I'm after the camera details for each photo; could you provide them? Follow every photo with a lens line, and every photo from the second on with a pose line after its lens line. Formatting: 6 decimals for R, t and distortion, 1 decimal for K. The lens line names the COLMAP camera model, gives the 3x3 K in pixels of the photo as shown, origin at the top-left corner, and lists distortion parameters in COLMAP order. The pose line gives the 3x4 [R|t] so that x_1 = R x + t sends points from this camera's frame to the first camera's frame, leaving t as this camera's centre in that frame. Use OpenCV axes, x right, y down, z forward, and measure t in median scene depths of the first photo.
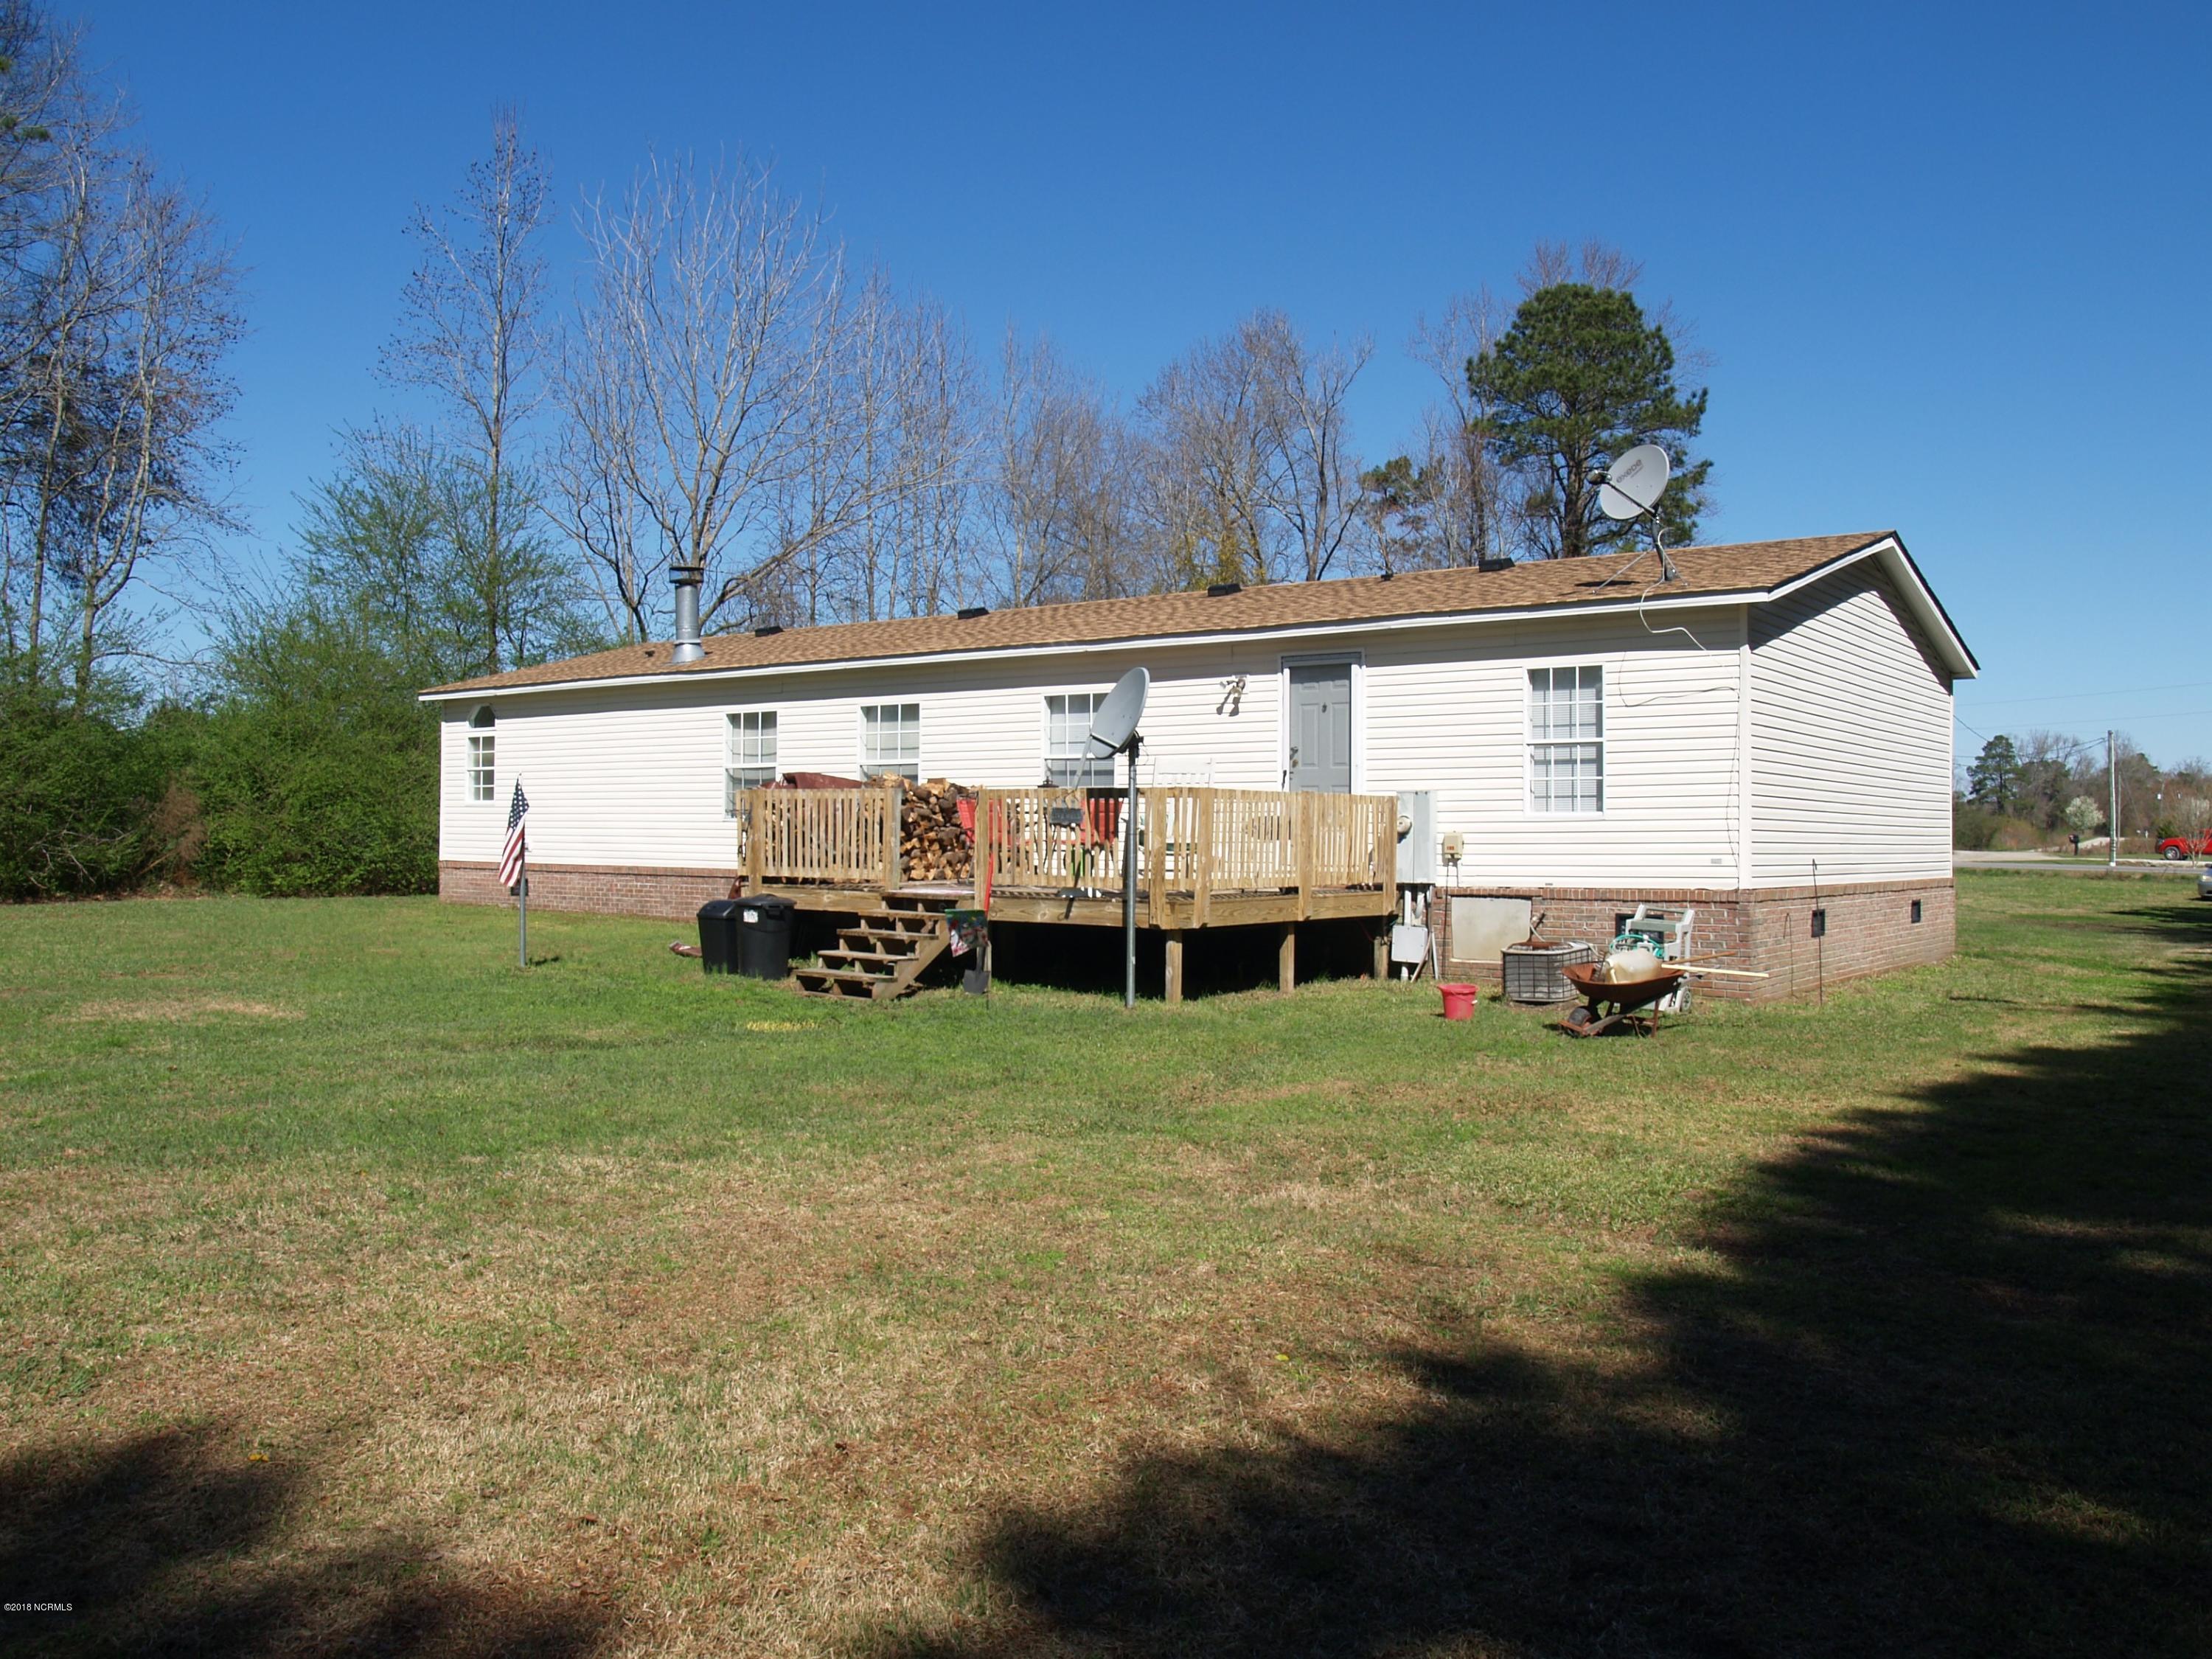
lens RADIAL K [[1806.1, 0, 1112.8], [0, 1806.1, 813.7], [0, 0, 1]] dist [-0.130987, 0.089790]
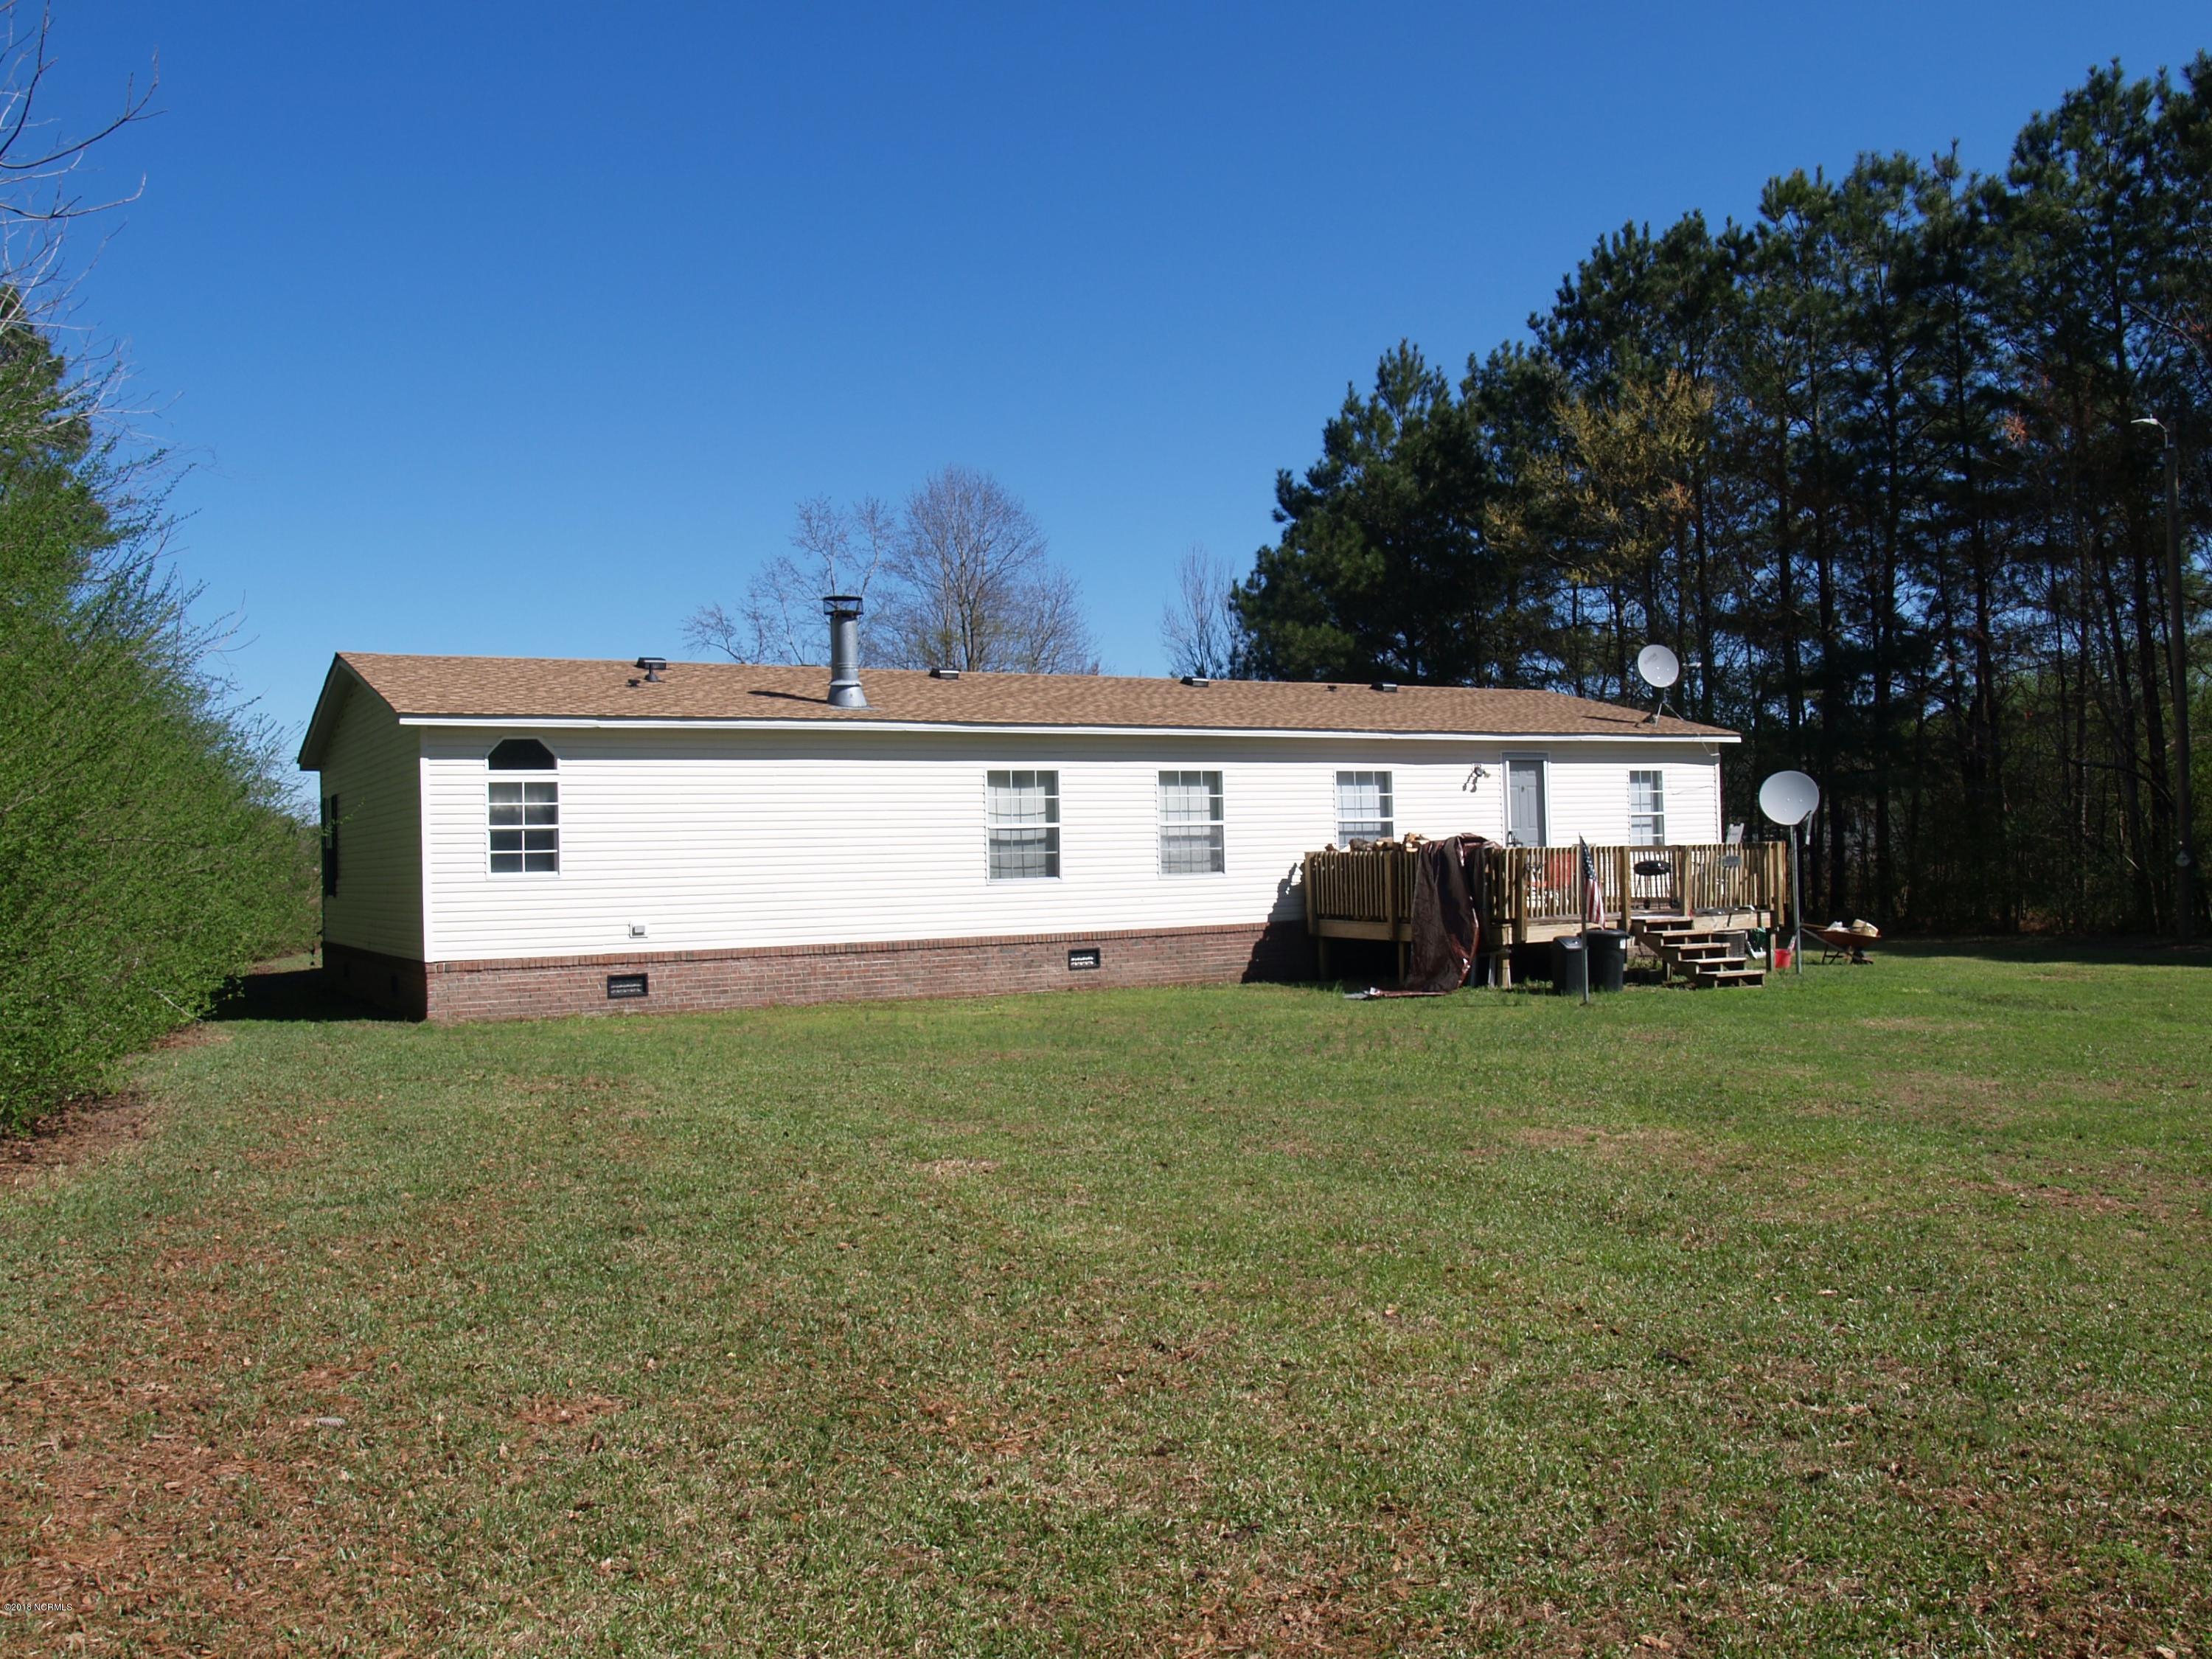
lens RADIAL K [[1806.1, 0, 1112.8], [0, 1806.1, 813.7], [0, 0, 1]] dist [-0.130987, 0.089790]
pose [[0.370203, 0.006654, 0.928927, -1.062436], [0.020033, 0.999685, -0.015144, -0.017458], [-0.928735, 0.024216, 0.369953, 0.590555]]
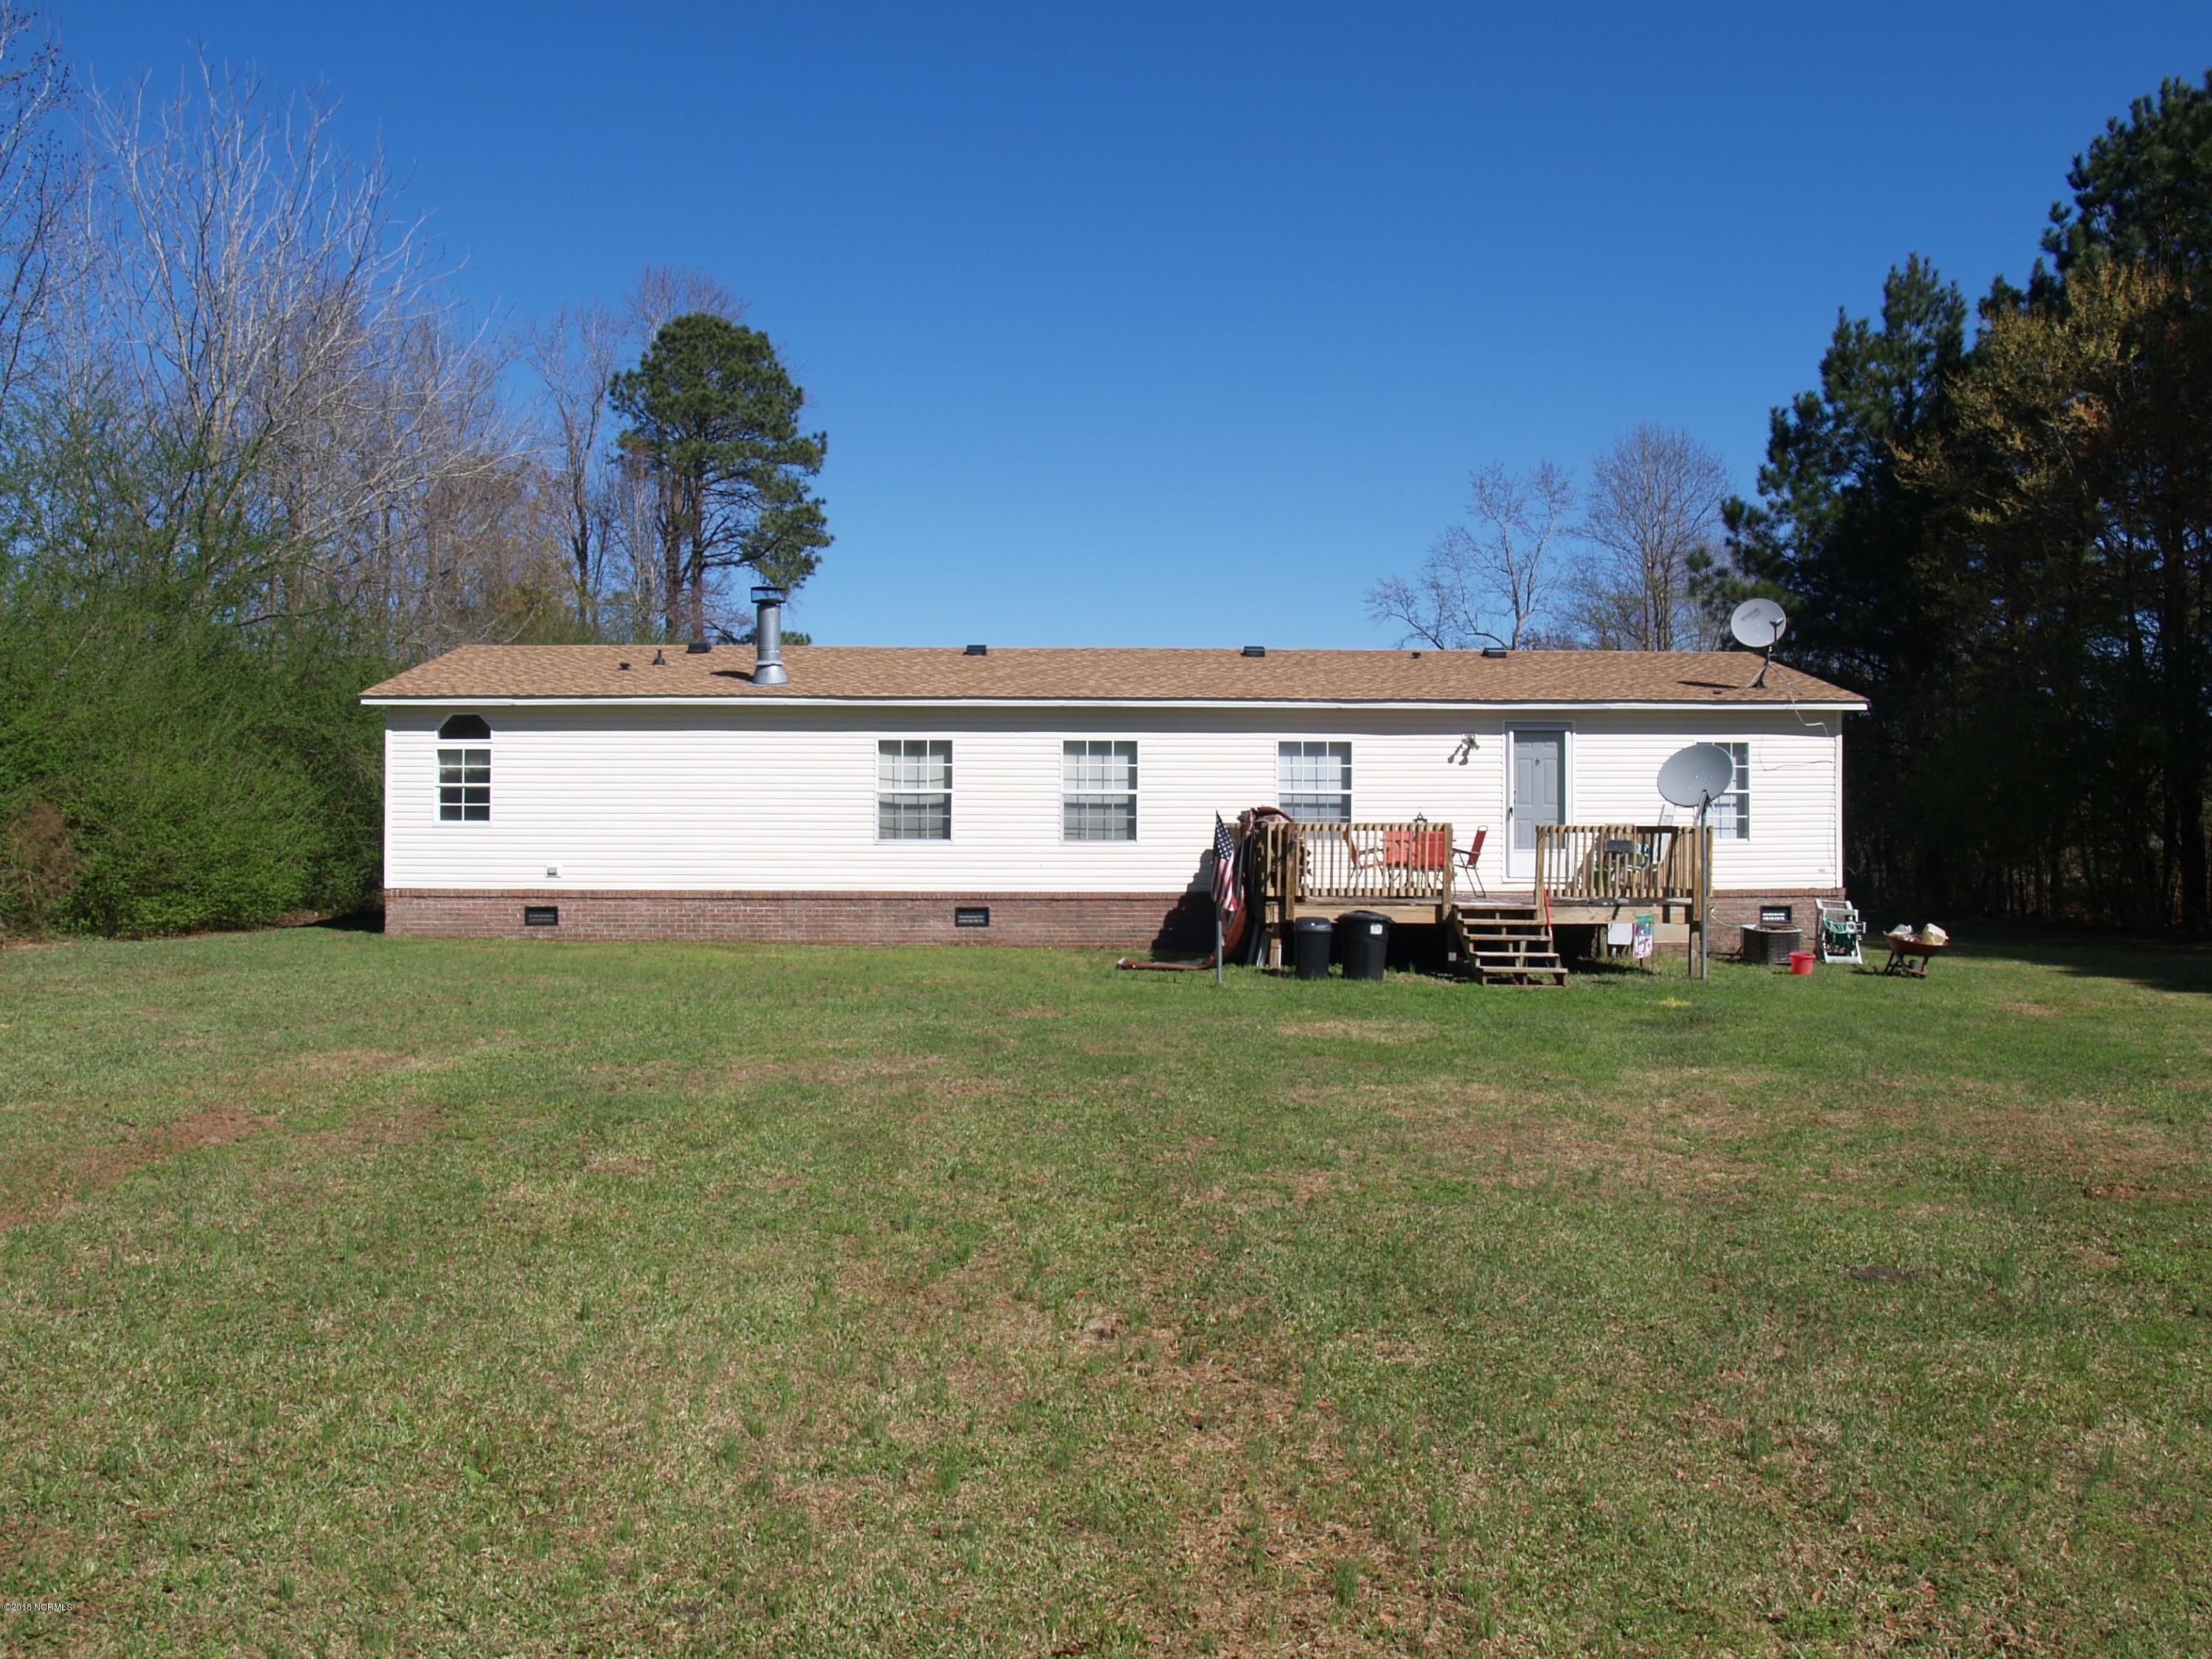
lens RADIAL K [[1806.1, 0, 1112.8], [0, 1806.1, 813.7], [0, 0, 1]] dist [-0.130987, 0.089790]
pose [[0.777562, 0.003556, 0.628797, -0.757452], [-0.003910, 0.999992, -0.000820, -0.013159], [-0.628795, -0.001821, 0.777569, 0.113993]]
